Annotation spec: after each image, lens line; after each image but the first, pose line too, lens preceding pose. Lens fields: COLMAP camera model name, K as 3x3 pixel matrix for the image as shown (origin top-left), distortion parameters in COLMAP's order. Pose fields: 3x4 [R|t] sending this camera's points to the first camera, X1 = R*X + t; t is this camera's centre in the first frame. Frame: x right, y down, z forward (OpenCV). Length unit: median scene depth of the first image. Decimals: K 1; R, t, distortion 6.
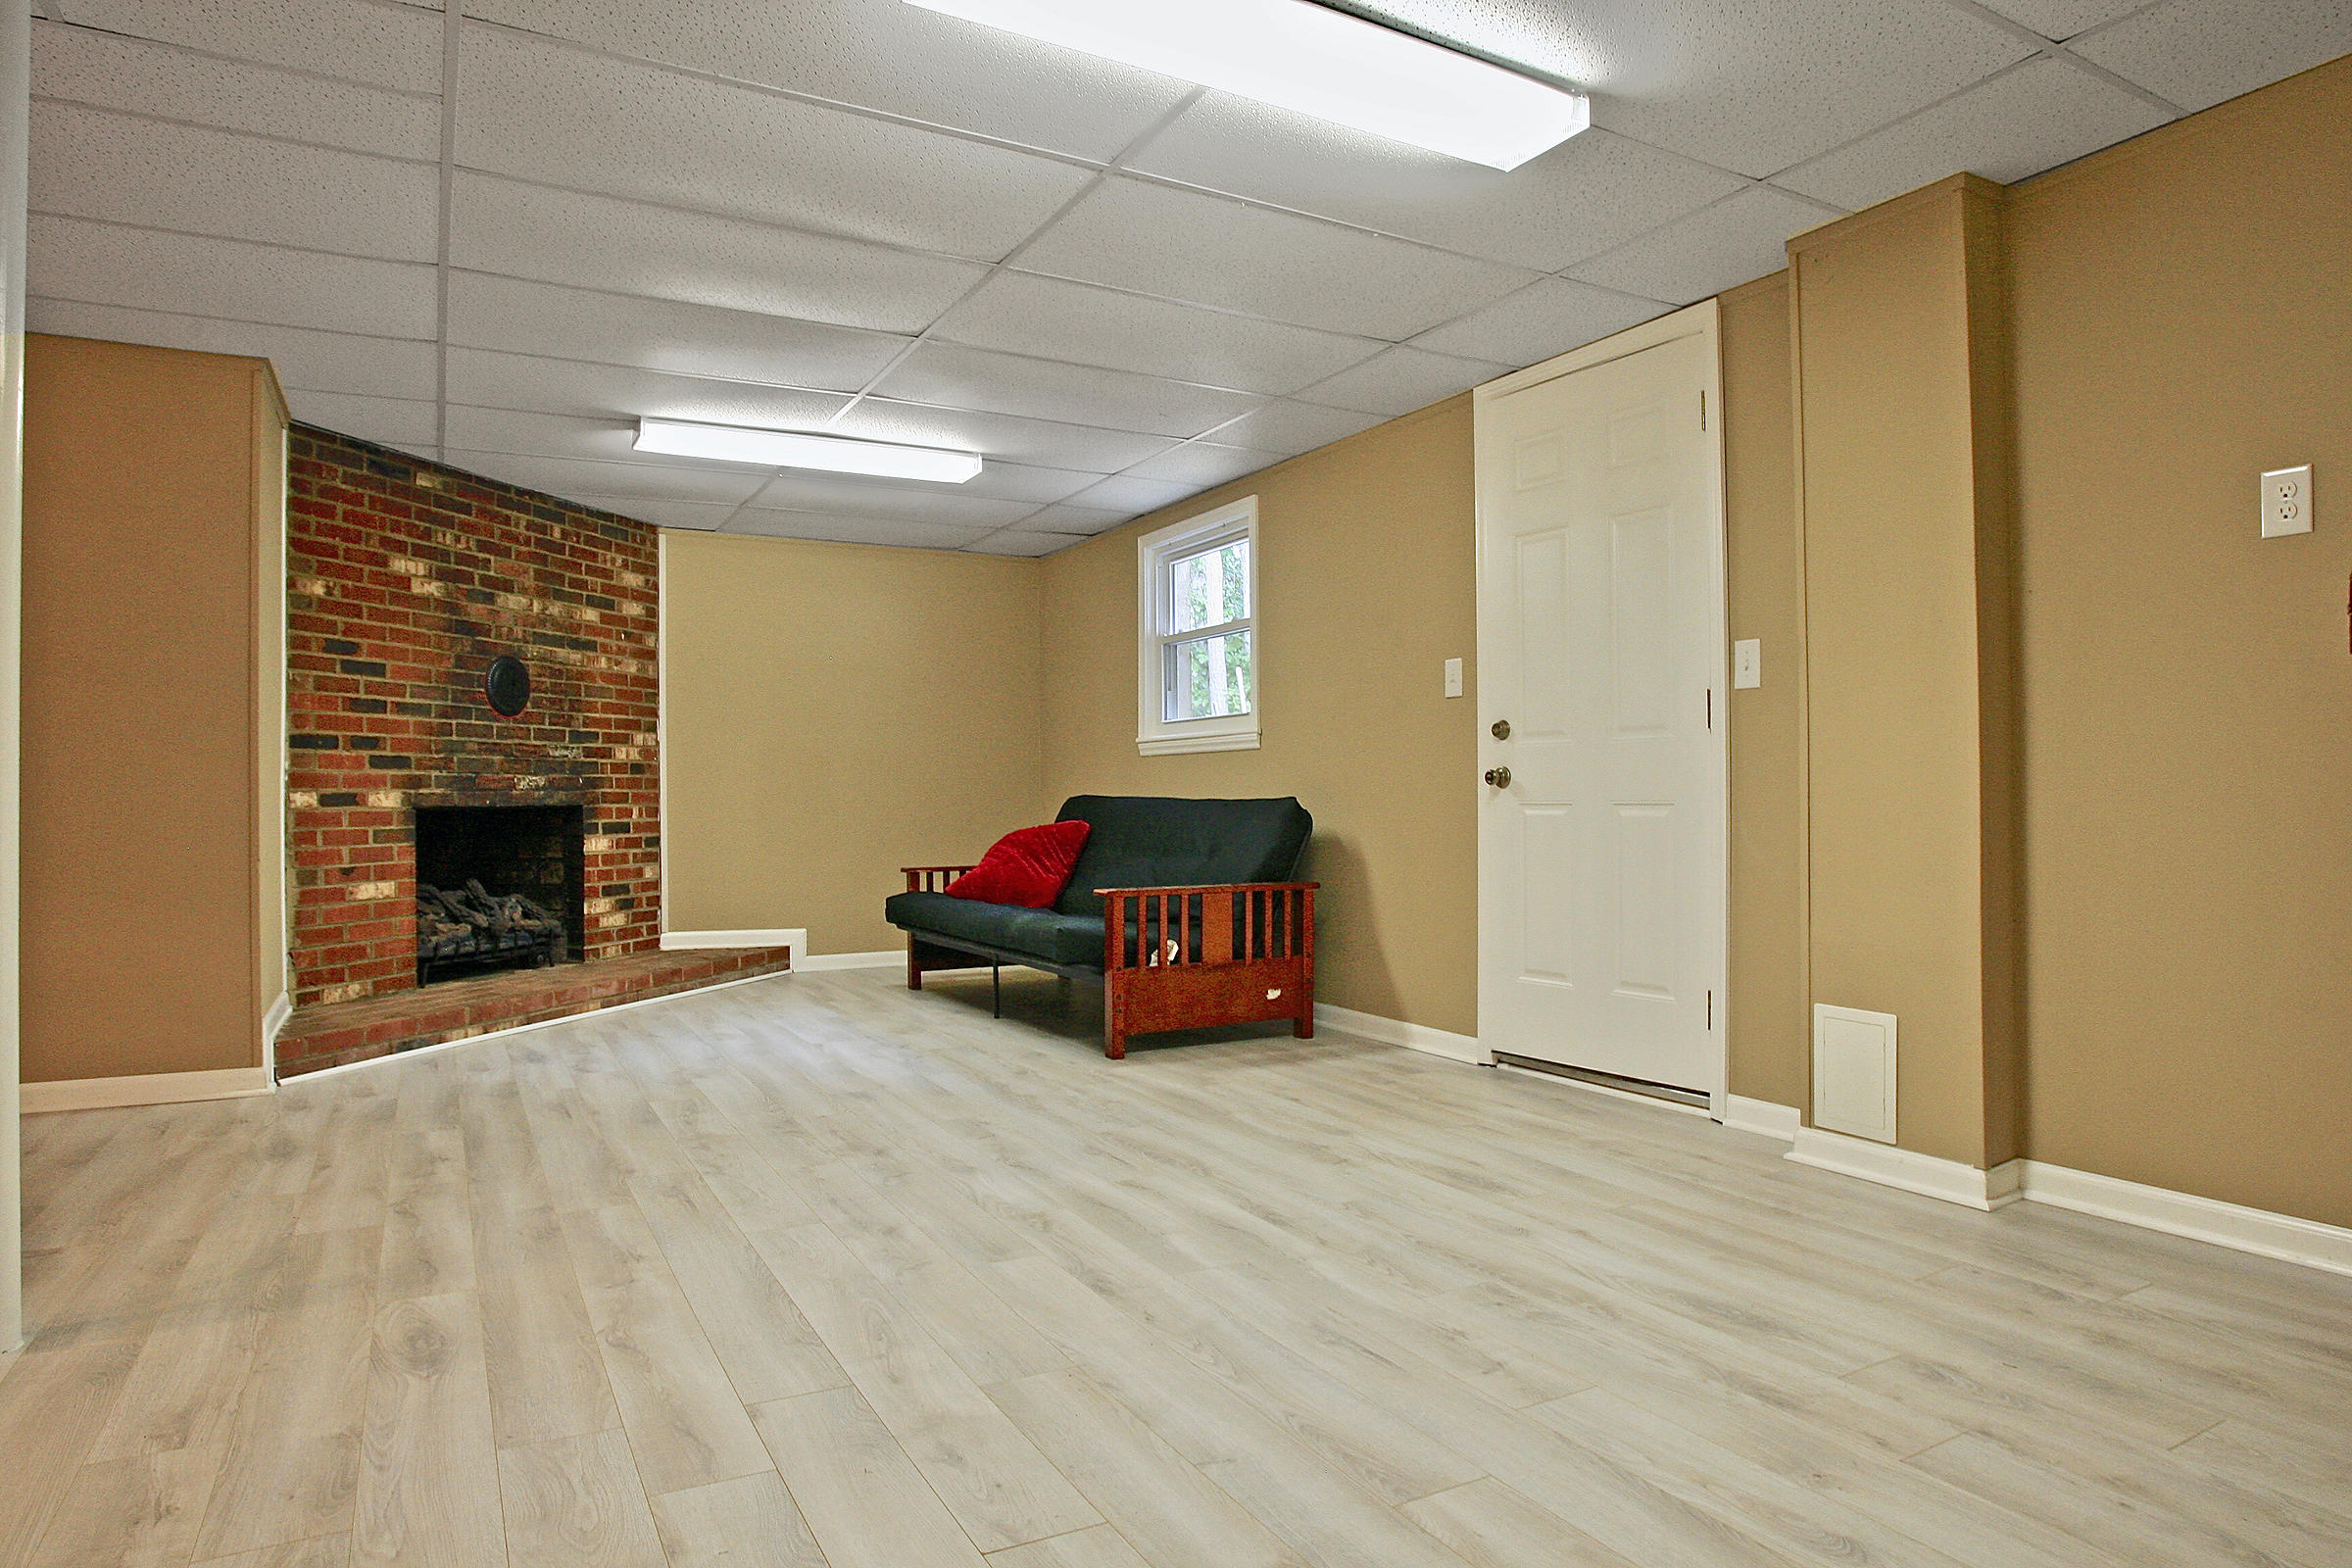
lens RADIAL K [[1374.3, 0, 1171.6], [0, 1374.3, 786.3], [0, 0, 1]] dist [-0.078909, 0.036012]
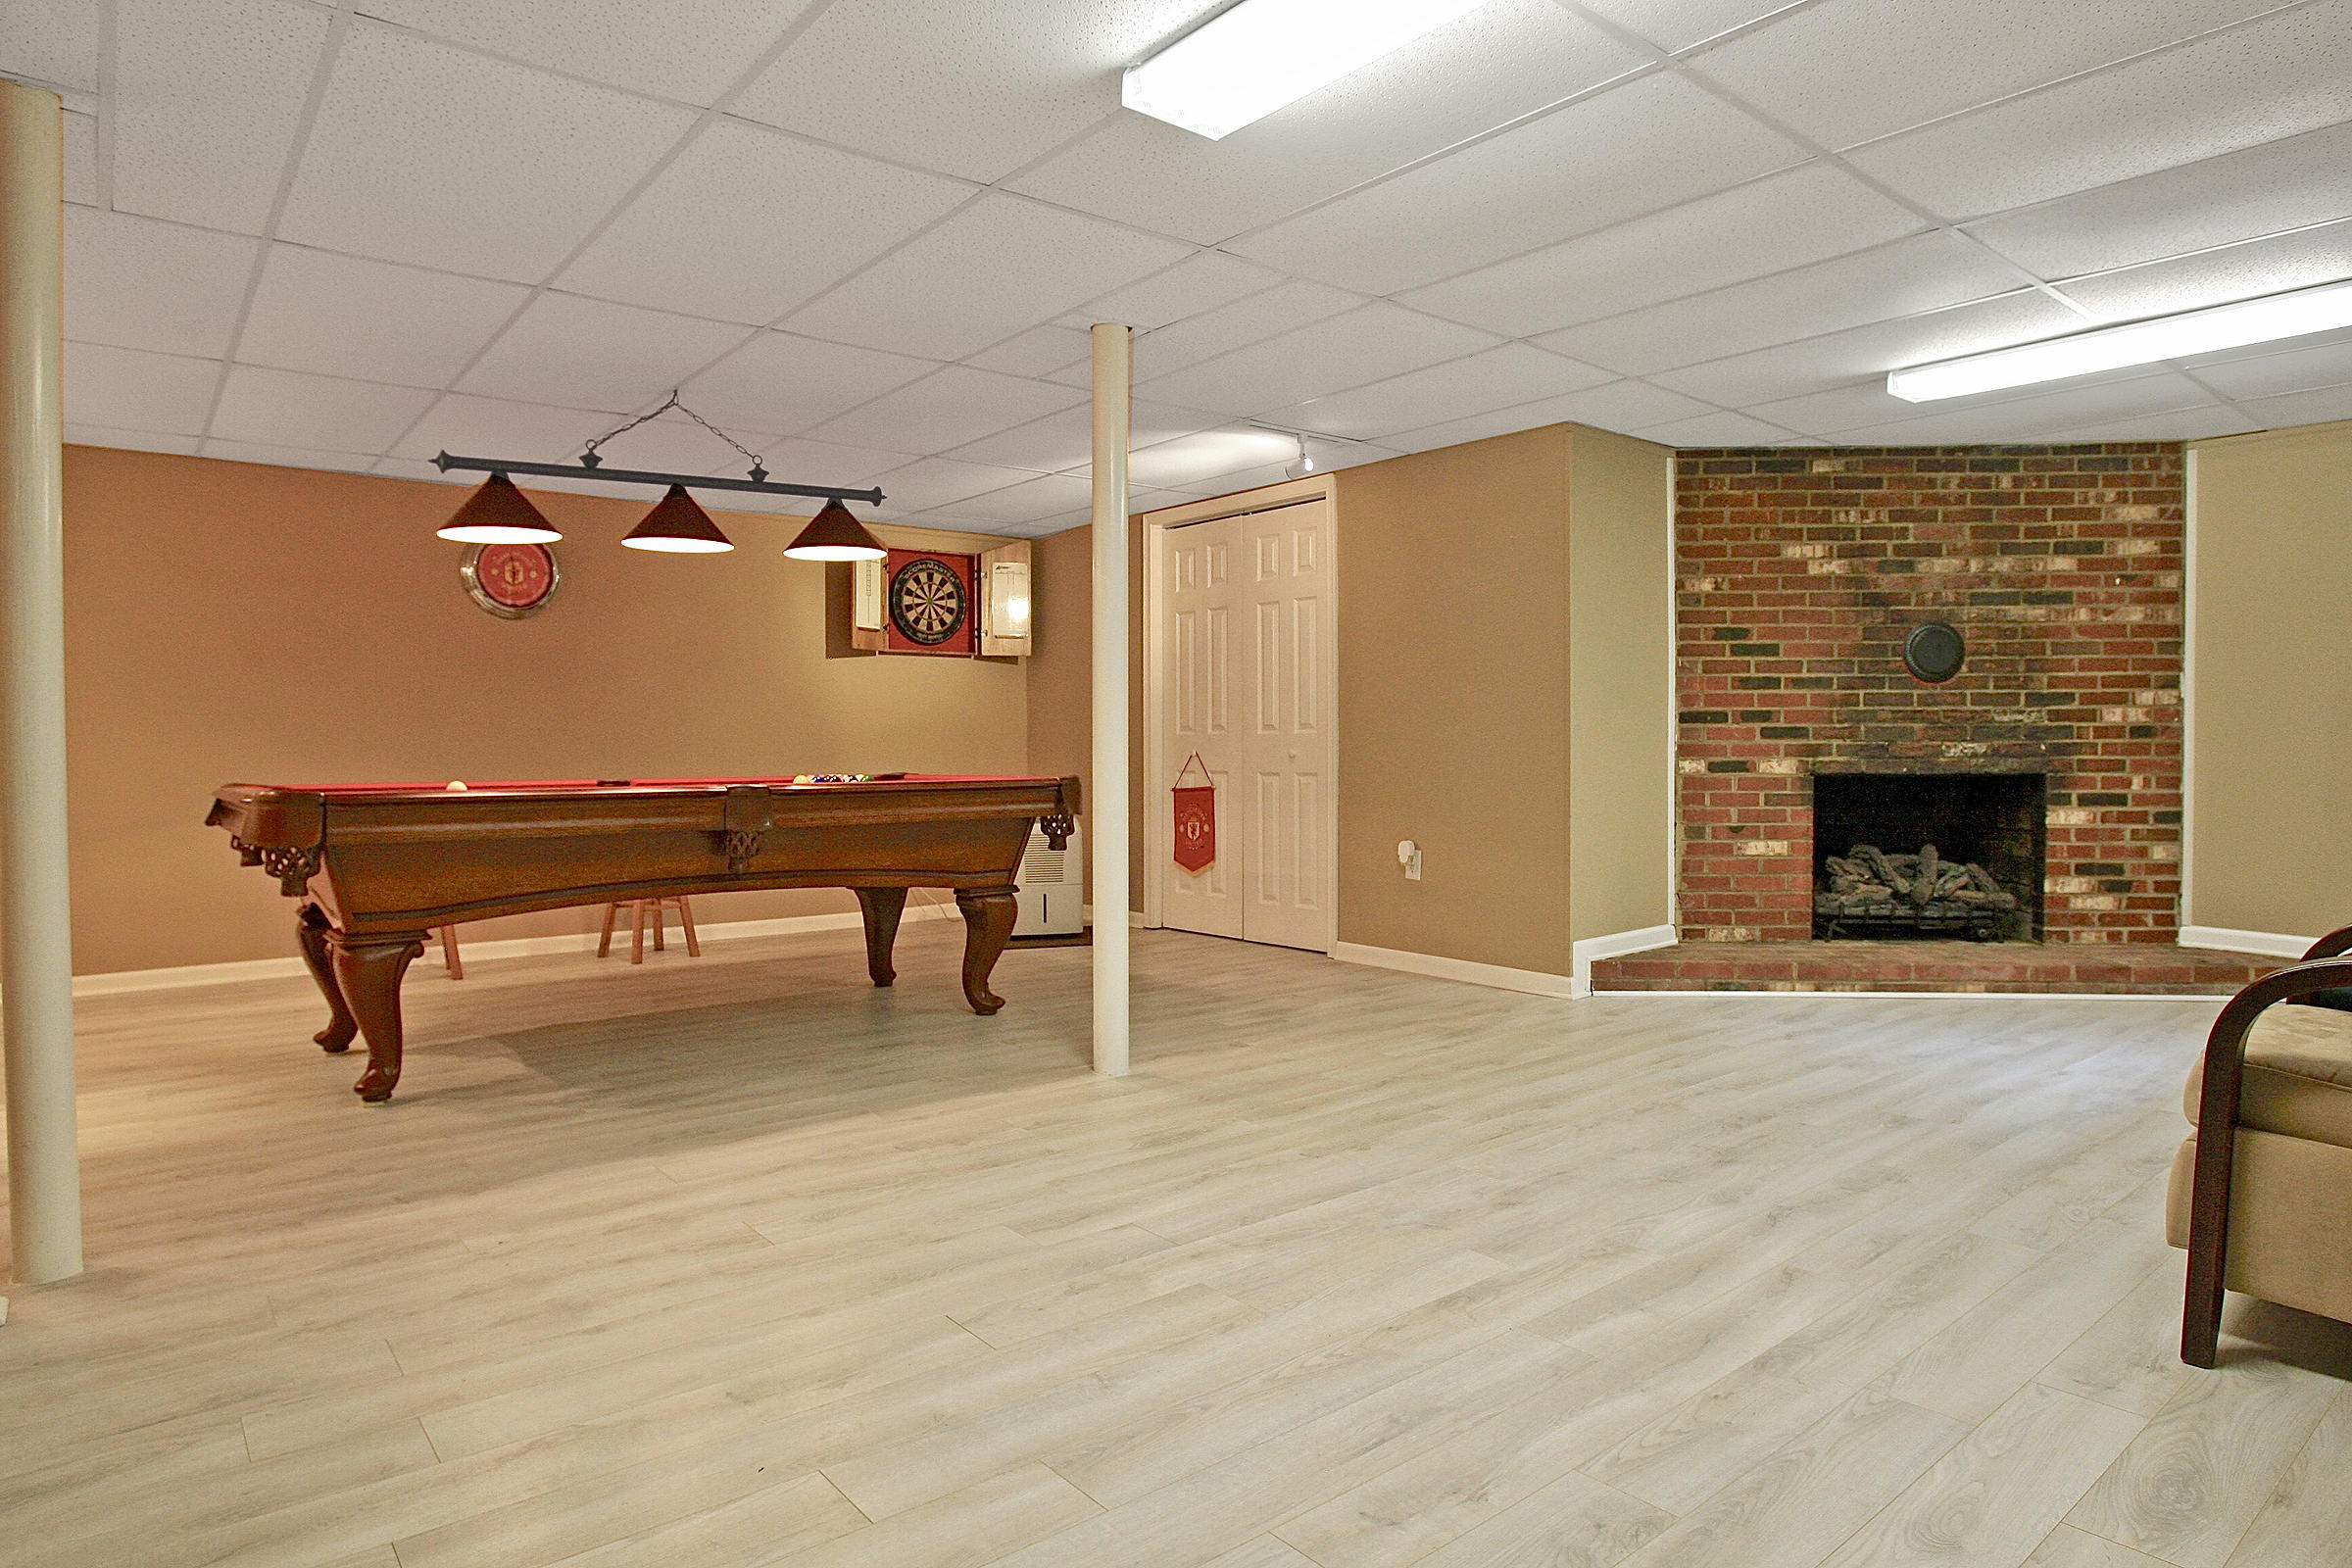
lens RADIAL K [[1374.3, 0, 1171.6], [0, 1374.3, 786.3], [0, 0, 1]] dist [-0.078909, 0.036012]
pose [[0.180894, 0.034702, -0.982890, 0.417646], [0.009687, 0.999266, 0.037063, -0.020095], [0.983455, -0.016226, 0.180425, 0.304090]]
